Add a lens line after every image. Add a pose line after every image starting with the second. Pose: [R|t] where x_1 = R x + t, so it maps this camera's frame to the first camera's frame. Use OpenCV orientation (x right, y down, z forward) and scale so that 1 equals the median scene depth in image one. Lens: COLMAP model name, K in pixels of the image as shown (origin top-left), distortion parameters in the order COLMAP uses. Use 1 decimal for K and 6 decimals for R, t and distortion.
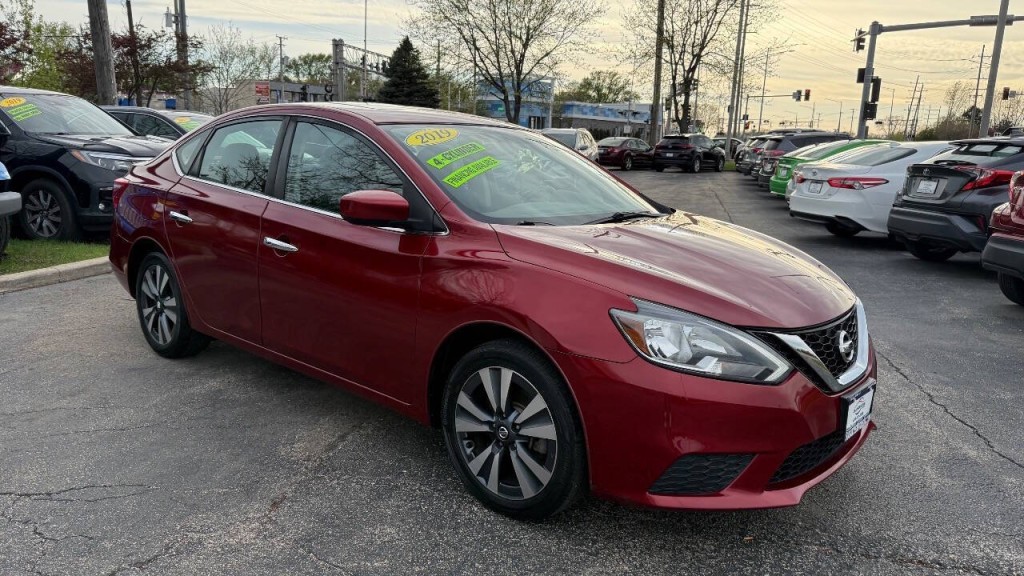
lens RADIAL K [[744.2, 0, 519.2], [0, 744.2, 287.9], [0, 0, 1]] dist [0.044507, -0.048217]
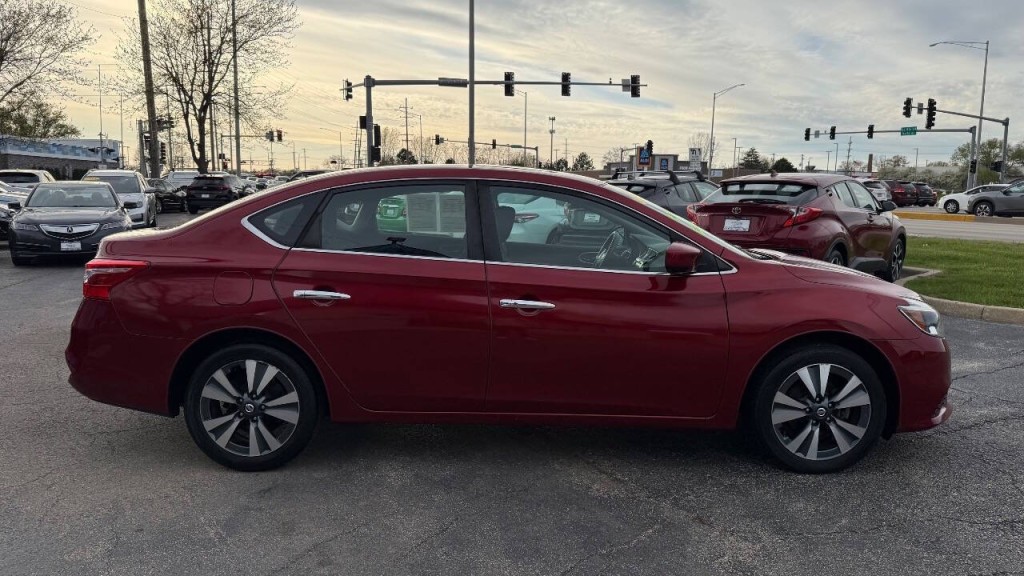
lens RADIAL K [[744.2, 0, 519.2], [0, 744.2, 287.9], [0, 0, 1]] dist [0.044507, -0.048217]
pose [[0.743331, -0.111440, 0.659576, -0.129707], [0.143040, 0.989699, 0.006013, -0.011456], [-0.653452, 0.089876, 0.751614, 0.031487]]
